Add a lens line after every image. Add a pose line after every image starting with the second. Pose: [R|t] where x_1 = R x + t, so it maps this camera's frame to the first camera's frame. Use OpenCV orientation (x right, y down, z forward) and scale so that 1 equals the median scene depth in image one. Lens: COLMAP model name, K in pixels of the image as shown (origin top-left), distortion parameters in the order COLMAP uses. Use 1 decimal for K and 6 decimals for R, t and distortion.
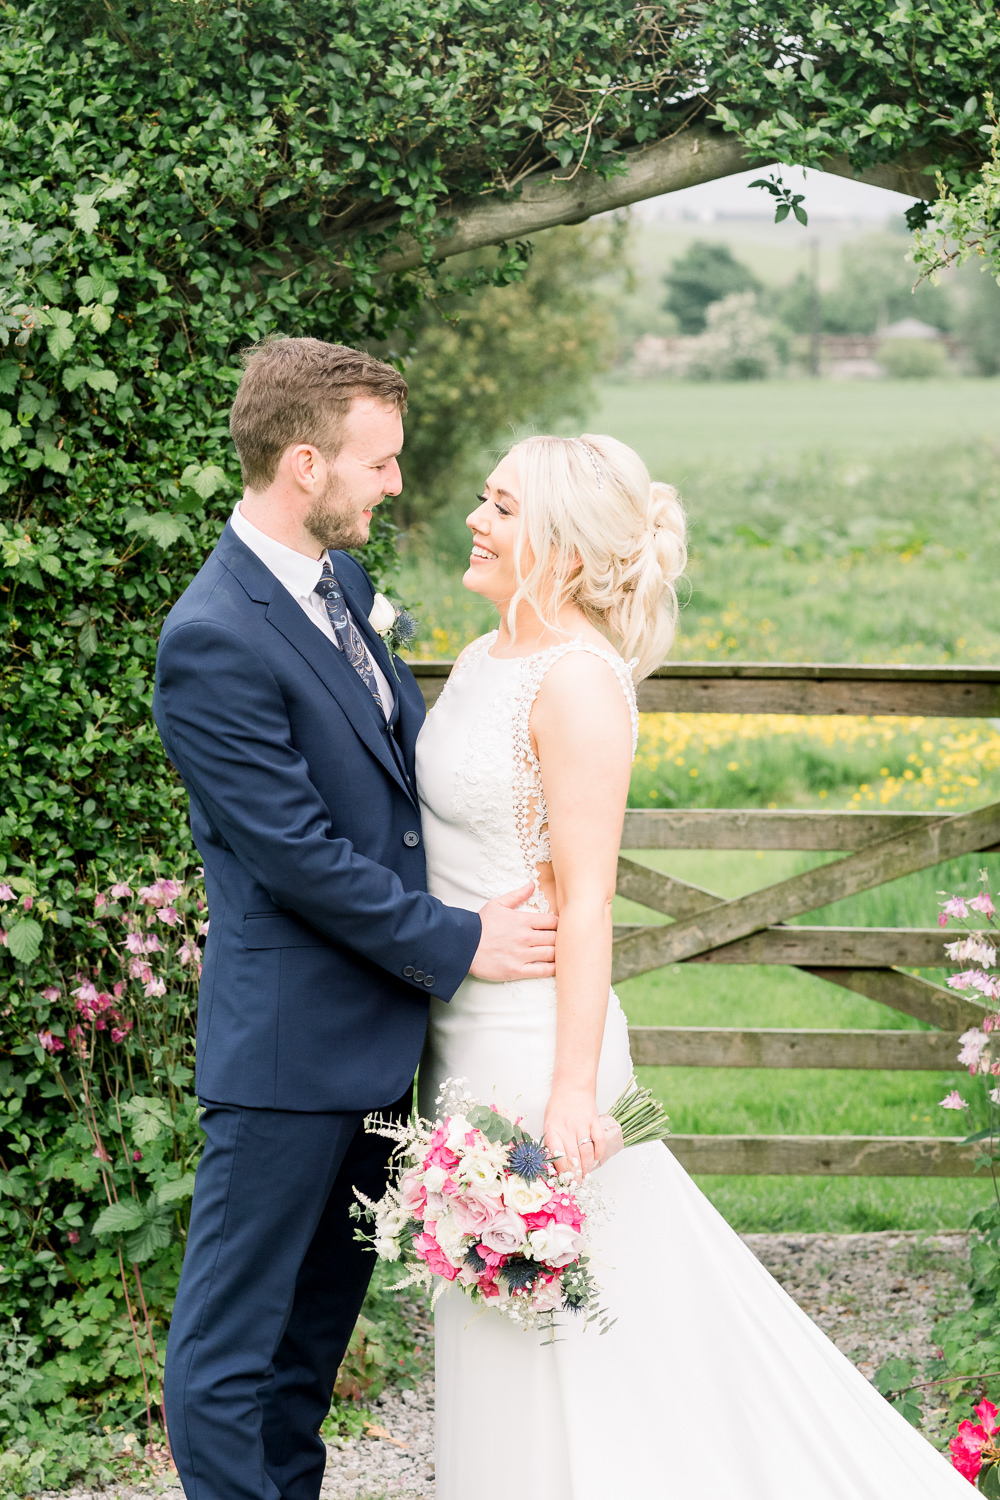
lens RADIAL K [[4407.3, 0, 500.0], [0, 4407.3, 750.0], [0, 0, 1]] dist [-0.020380, 0.508071]
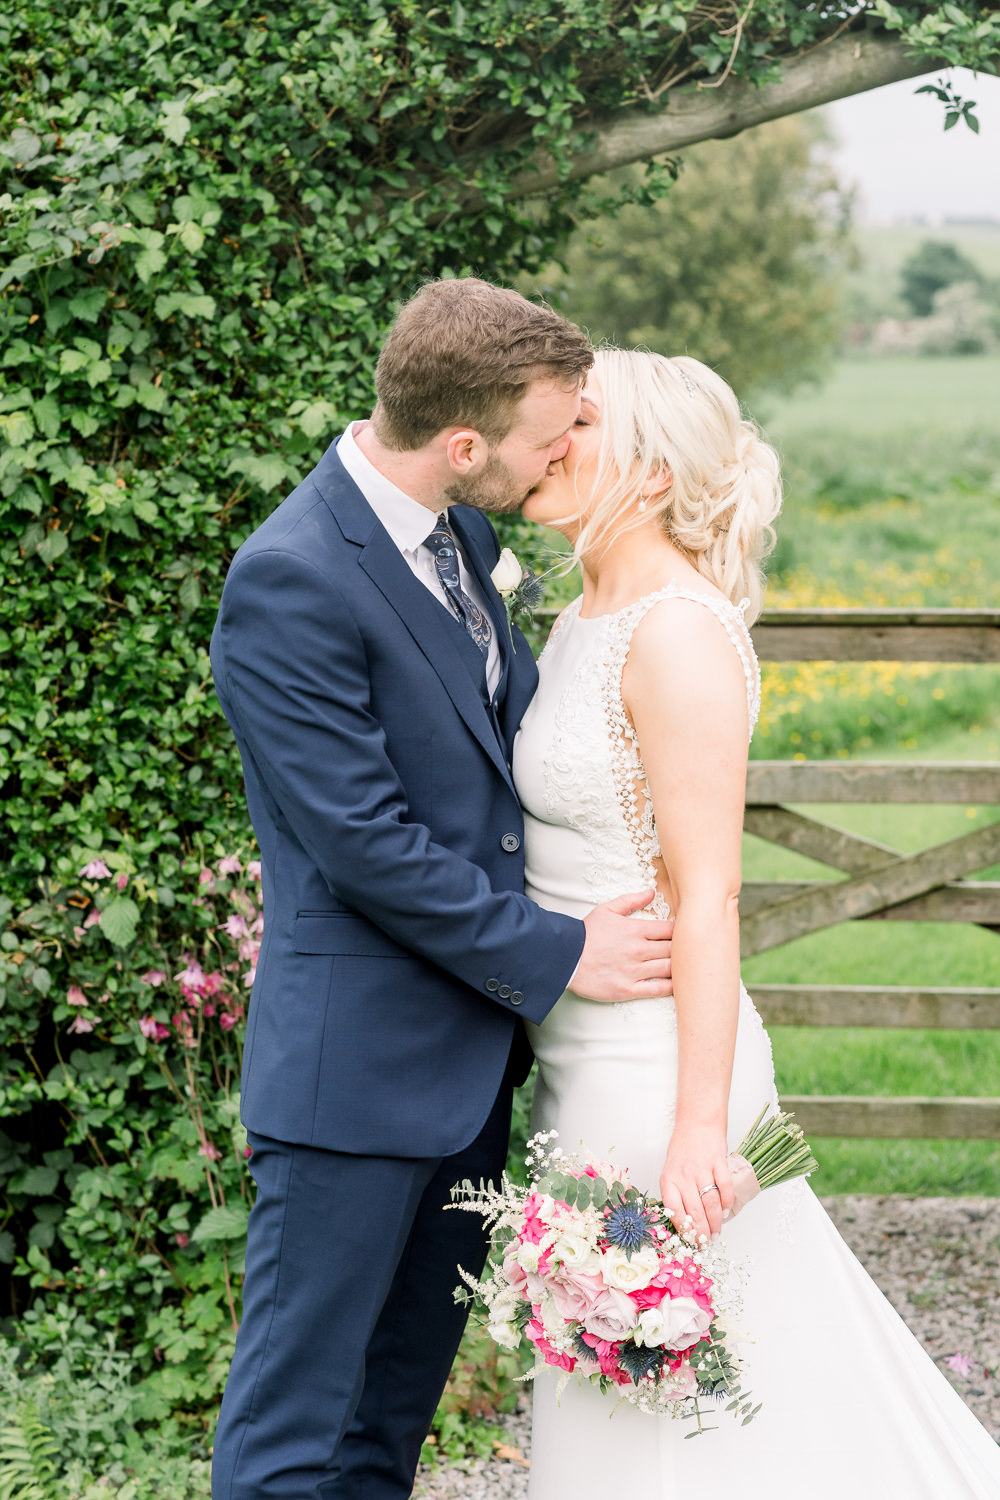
lens RADIAL K [[3654.0, 0, 536.2], [0, 3654.0, 783.7], [0, 0, 1]] dist [0.015295, -0.210952]
pose [[0.998073, -0.002799, -0.061996, 0.025565], [0.004773, 0.999485, 0.031727, -0.009105], [0.061875, -0.031961, 0.997572, 0.241813]]
